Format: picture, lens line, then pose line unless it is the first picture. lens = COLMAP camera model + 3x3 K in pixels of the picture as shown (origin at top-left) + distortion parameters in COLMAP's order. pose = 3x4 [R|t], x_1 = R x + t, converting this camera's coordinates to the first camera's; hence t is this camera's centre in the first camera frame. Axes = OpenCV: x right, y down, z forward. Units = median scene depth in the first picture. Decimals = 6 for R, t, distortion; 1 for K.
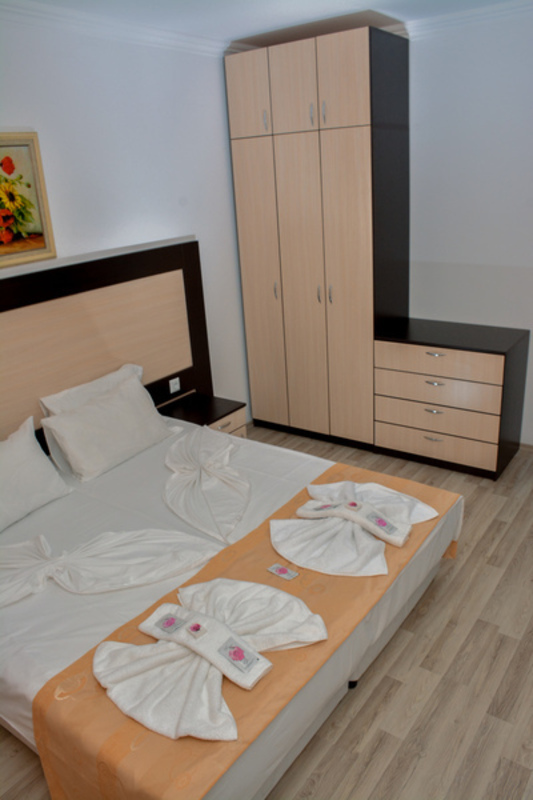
lens RADIAL K [[615.0, 0, 265.5], [0, 615.0, 402.6], [0, 0, 1]] dist [-0.139938, 0.075782]
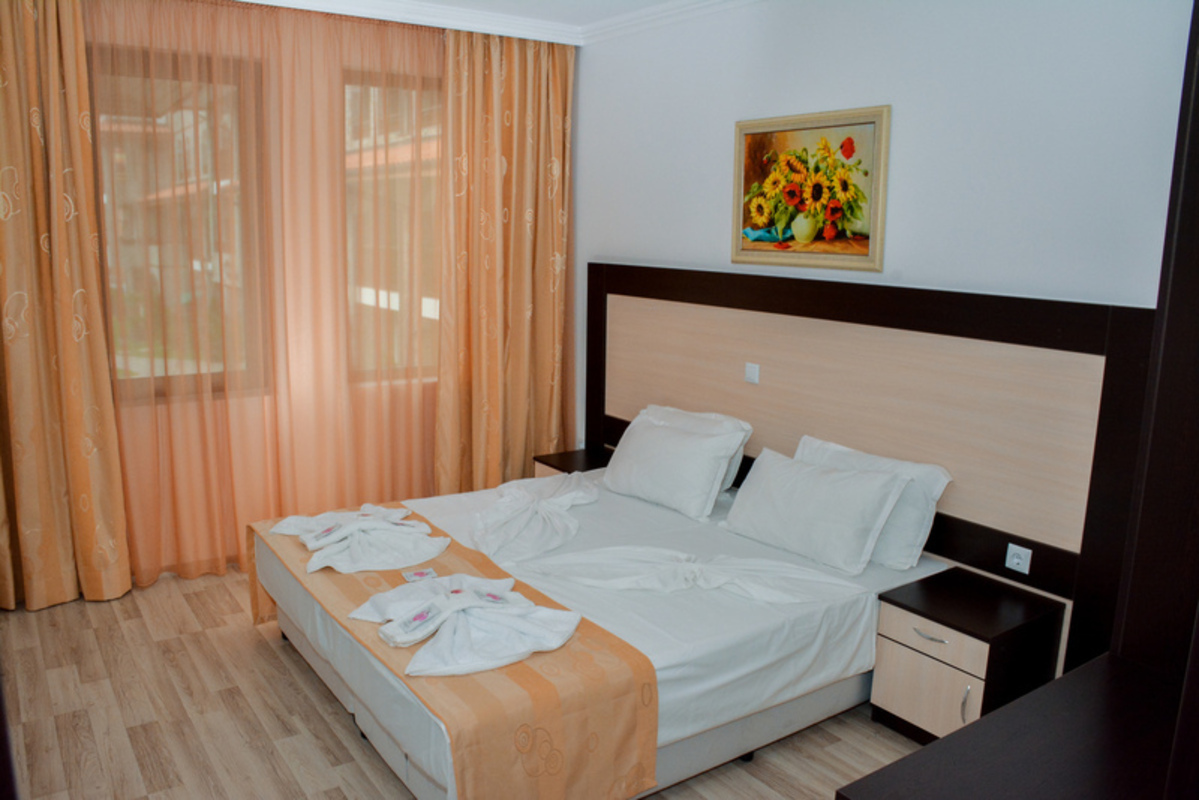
lens RADIAL K [[921.7, 0, 594.8], [0, 921.7, 399.8], [0, 0, 1]] dist [-0.139938, 0.075782]
pose [[-0.318380, 0.230433, -0.919530, 0.871661], [-0.334398, 0.880350, 0.336397, -0.386944], [0.887025, 0.414591, -0.203229, 1.057135]]
